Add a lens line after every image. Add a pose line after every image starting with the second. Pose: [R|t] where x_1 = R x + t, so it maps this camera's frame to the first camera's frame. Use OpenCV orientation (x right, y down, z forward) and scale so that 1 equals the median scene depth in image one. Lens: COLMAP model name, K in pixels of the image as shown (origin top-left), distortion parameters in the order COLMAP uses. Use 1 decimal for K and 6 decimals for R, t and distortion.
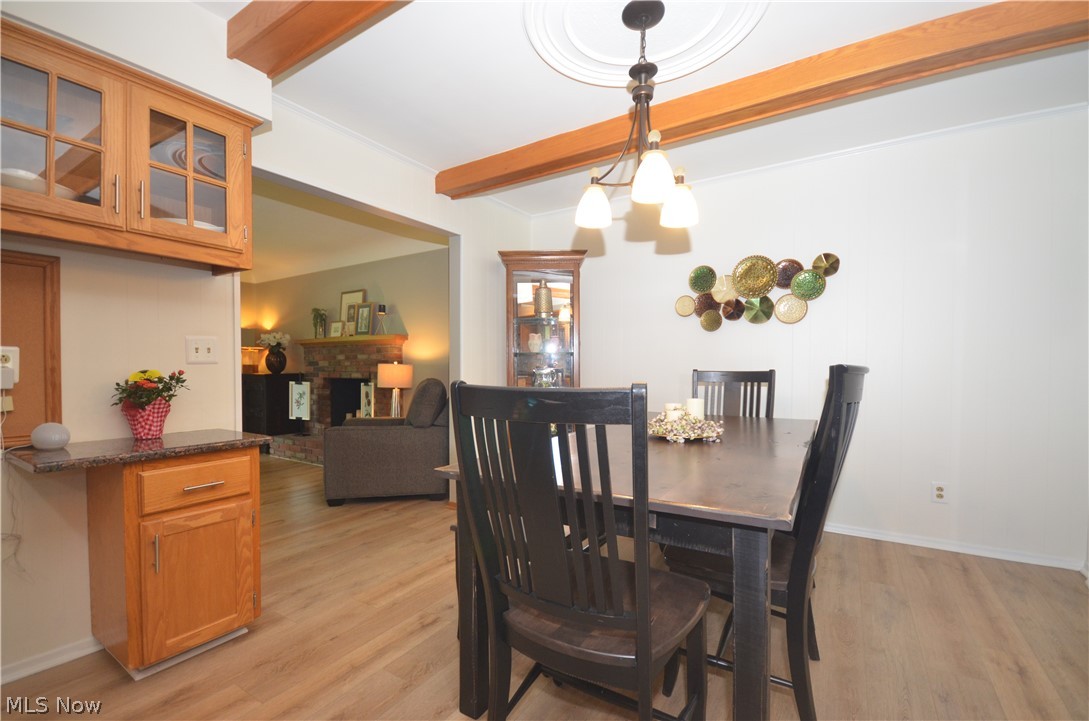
lens RADIAL K [[473.0, 0, 541.8], [0, 473.0, 376.5], [0, 0, 1]] dist [0.006586, -0.009818]
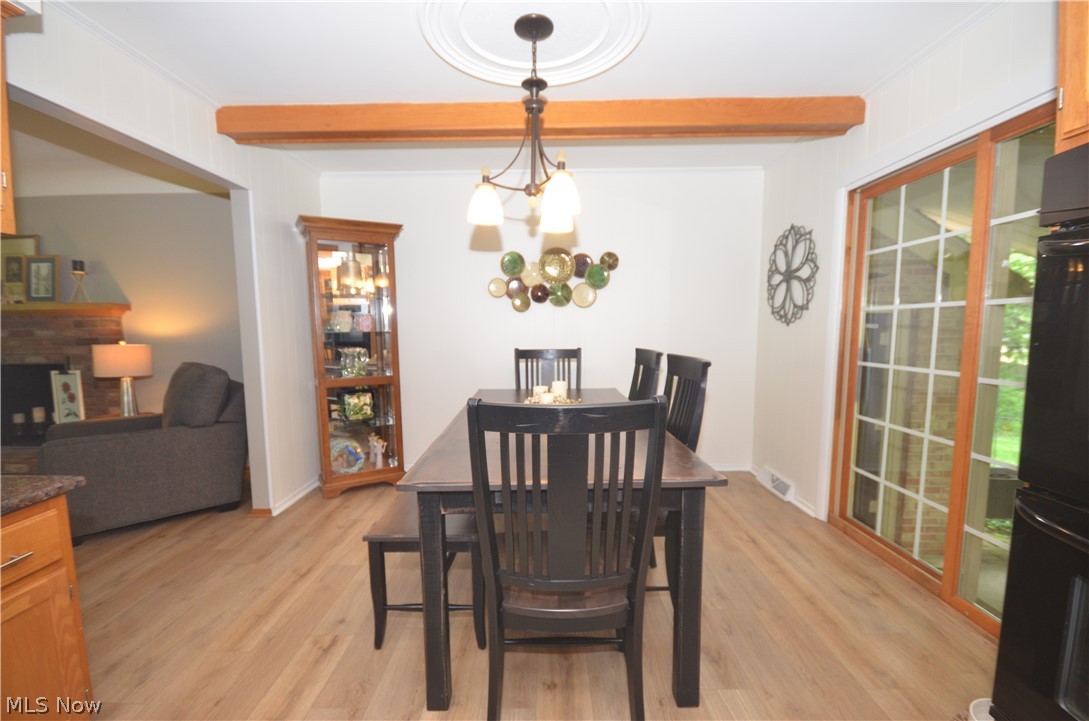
lens RADIAL K [[473.0, 0, 540.1], [0, 473.0, 376.2], [0, 0, 1]] dist [0.006586, -0.009818]
pose [[0.848892, -0.061130, 0.525019, -0.191356], [0.017310, 0.995972, 0.087976, -0.040781], [-0.528282, -0.065594, 0.846531, 0.021826]]
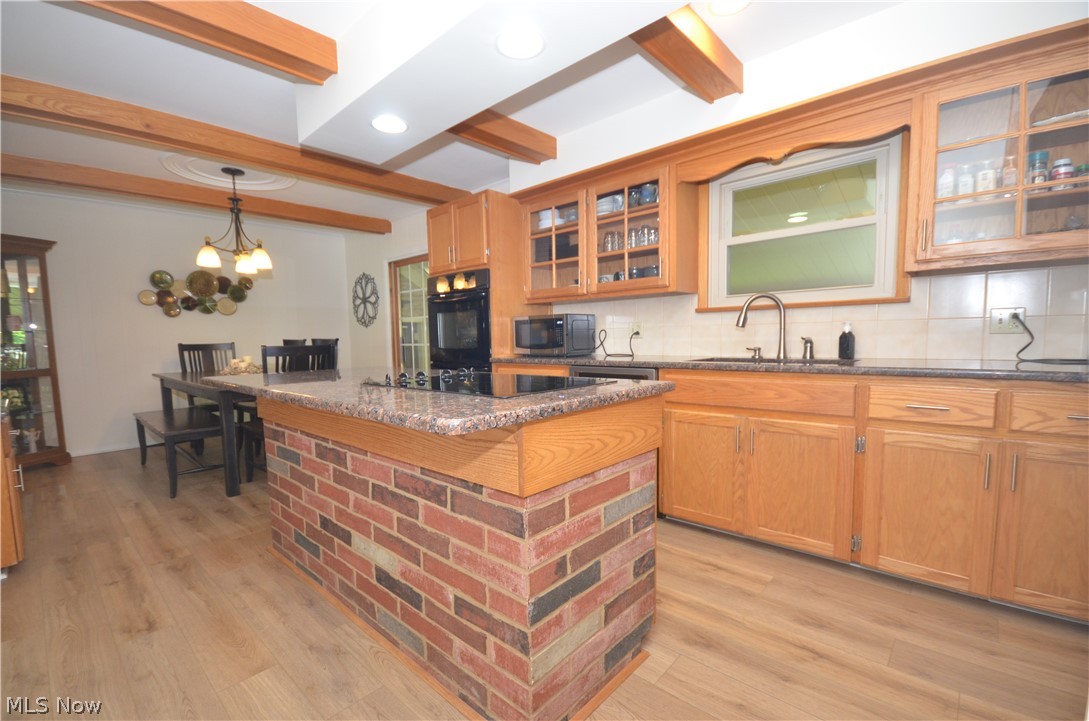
lens RADIAL K [[473.0, 0, 542.3], [0, 473.0, 379.4], [0, 0, 1]] dist [0.006586, -0.009818]
pose [[0.171065, -0.093668, 0.980797, -0.853328], [0.037671, 0.995365, 0.088489, 0.008299], [-0.984539, 0.021810, 0.173800, -0.349289]]
